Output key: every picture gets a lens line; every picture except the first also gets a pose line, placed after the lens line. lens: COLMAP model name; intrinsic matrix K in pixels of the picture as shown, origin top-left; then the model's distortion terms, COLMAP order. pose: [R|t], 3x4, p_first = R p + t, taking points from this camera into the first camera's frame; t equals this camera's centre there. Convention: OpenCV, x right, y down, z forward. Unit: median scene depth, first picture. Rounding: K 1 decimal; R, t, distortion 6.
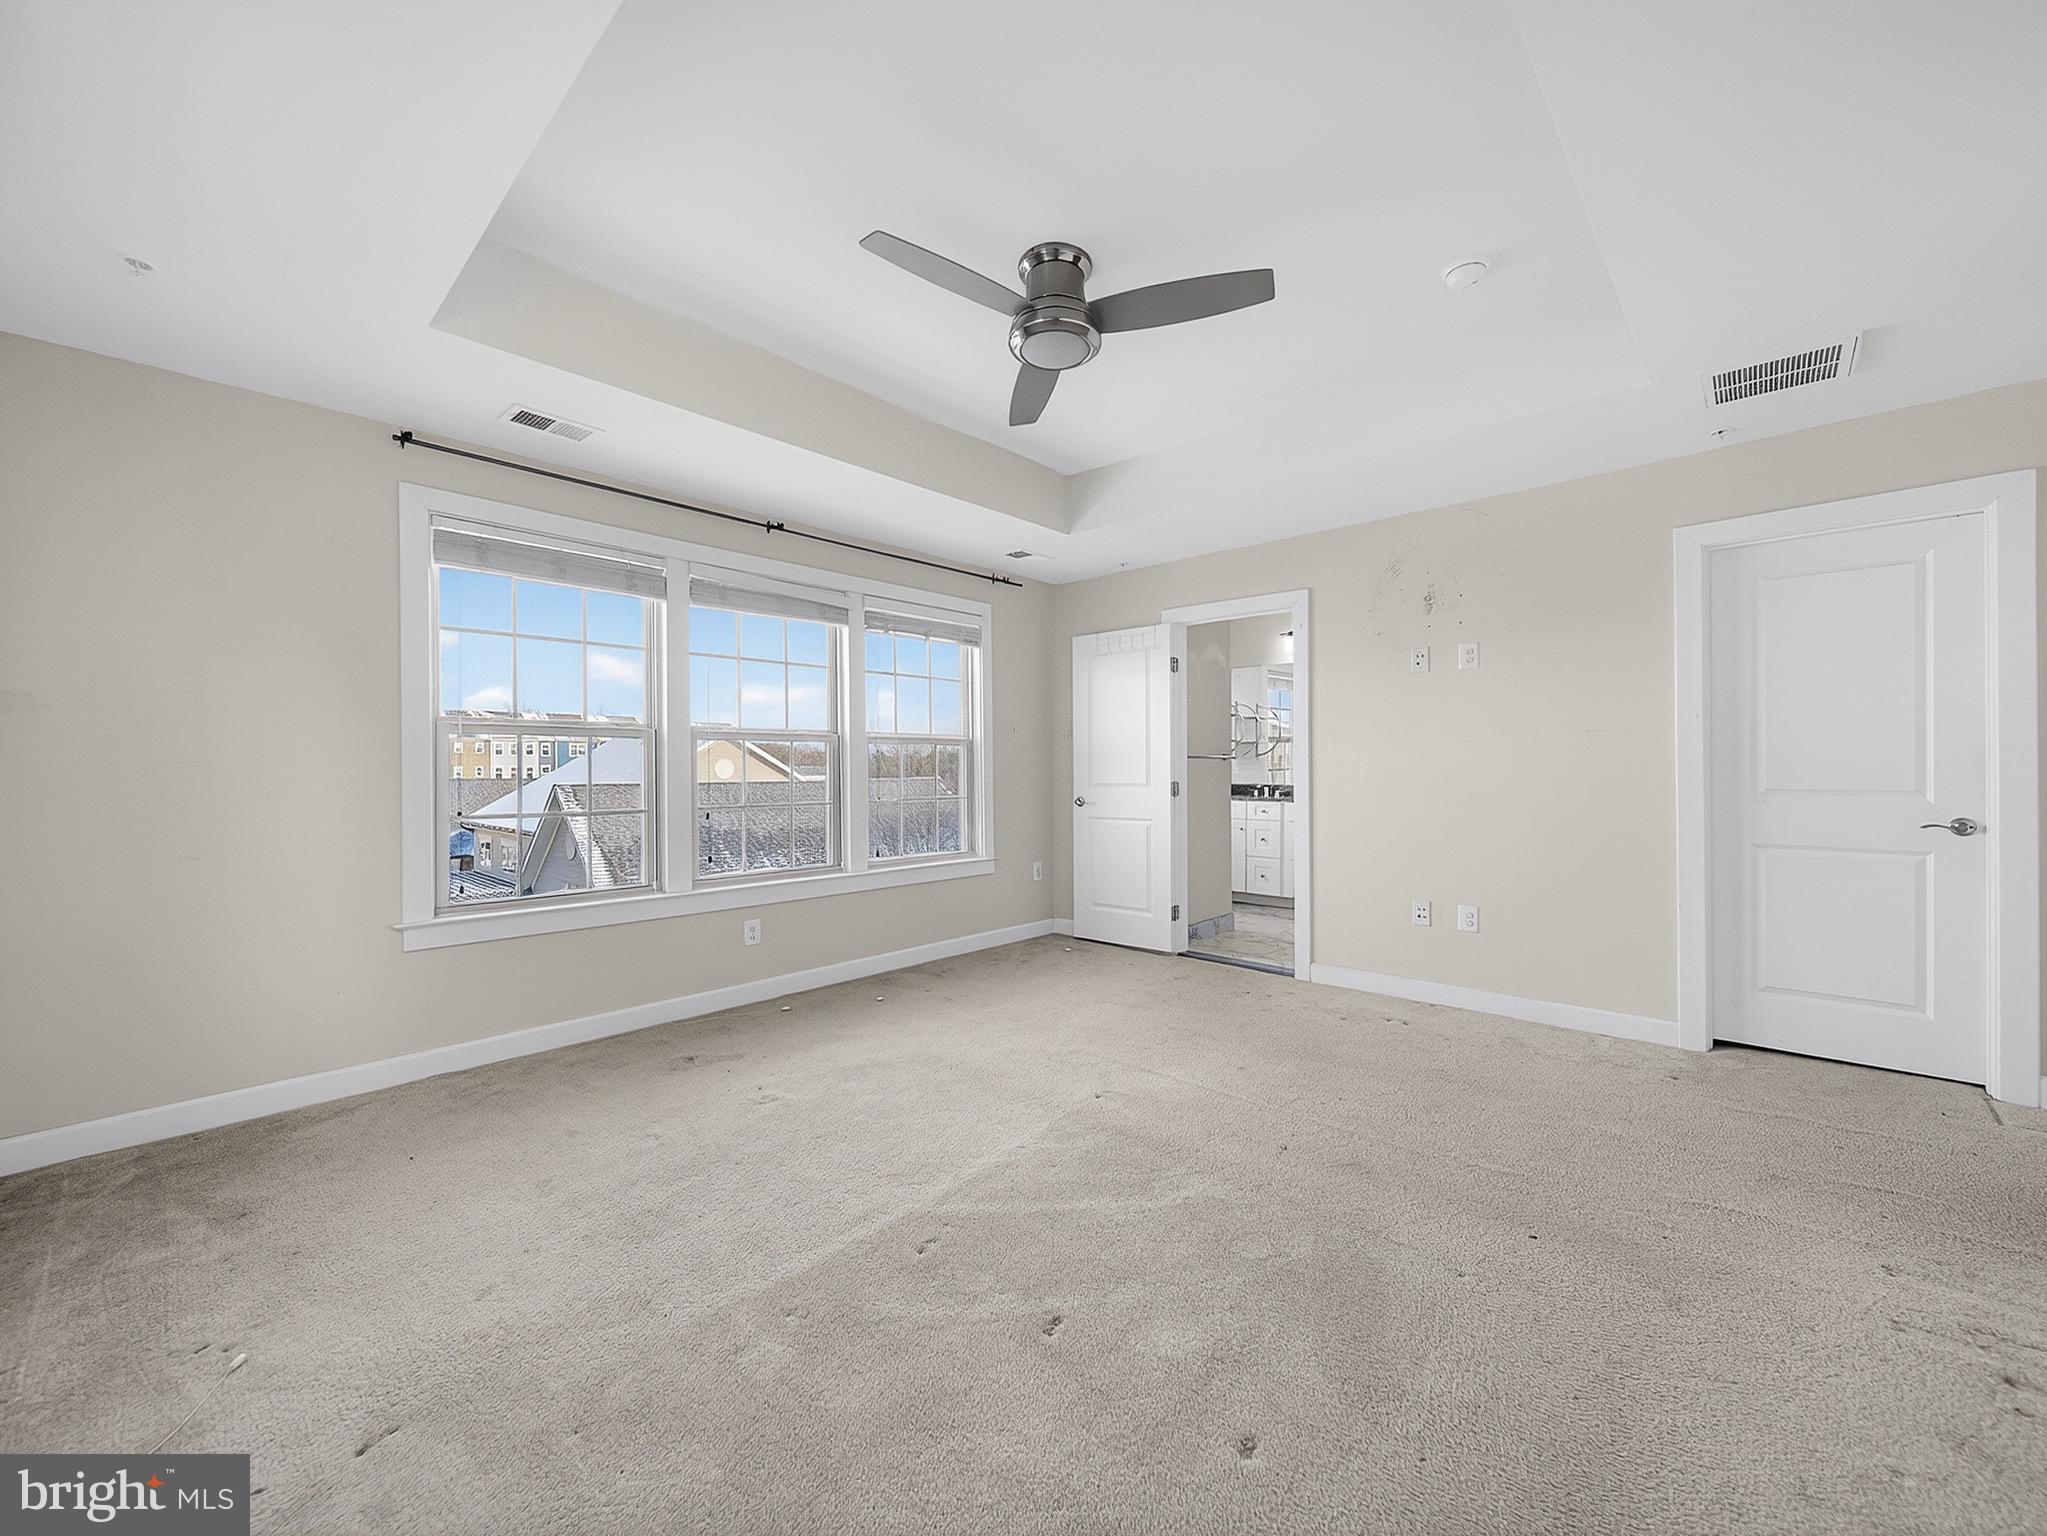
lens RADIAL K [[811.7, 0, 1037.0], [0, 811.7, 770.4], [0, 0, 1]] dist [-0.000801, -0.000174]
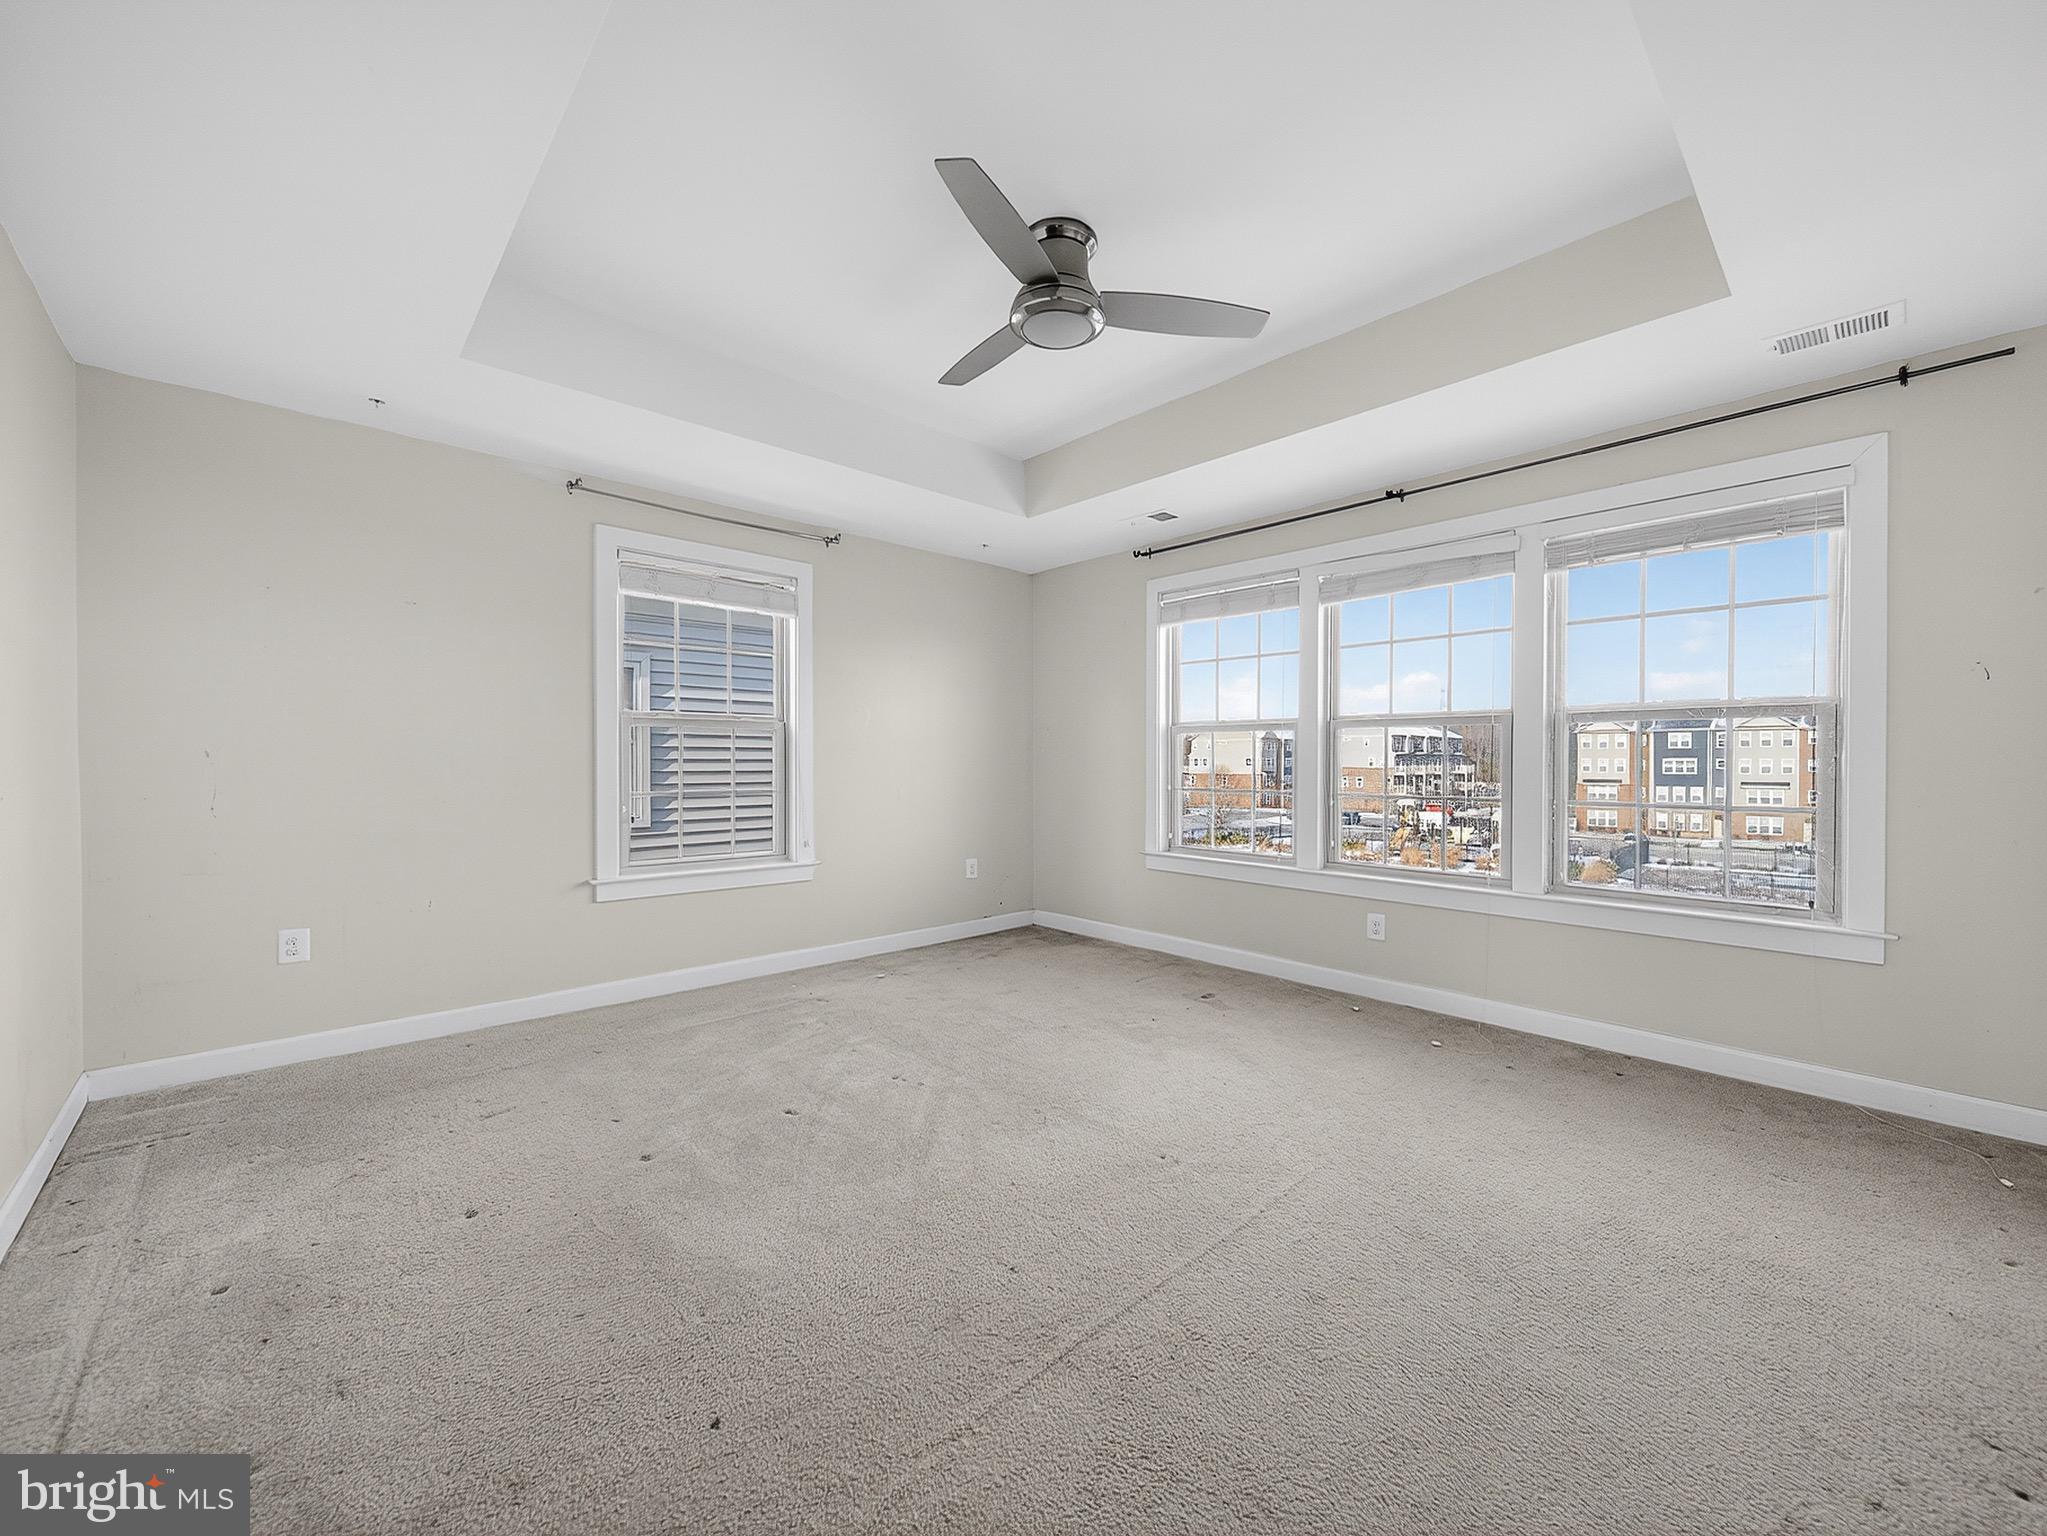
lens RADIAL K [[811.7, 0, 1037.0], [0, 811.7, 770.4], [0, 0, 1]] dist [-0.000801, -0.000174]
pose [[-0.081993, 0.017656, -0.996477, 0.687655], [-0.003382, 0.999832, 0.017994, -0.002586], [0.996627, 0.004845, -0.081919, 0.724862]]
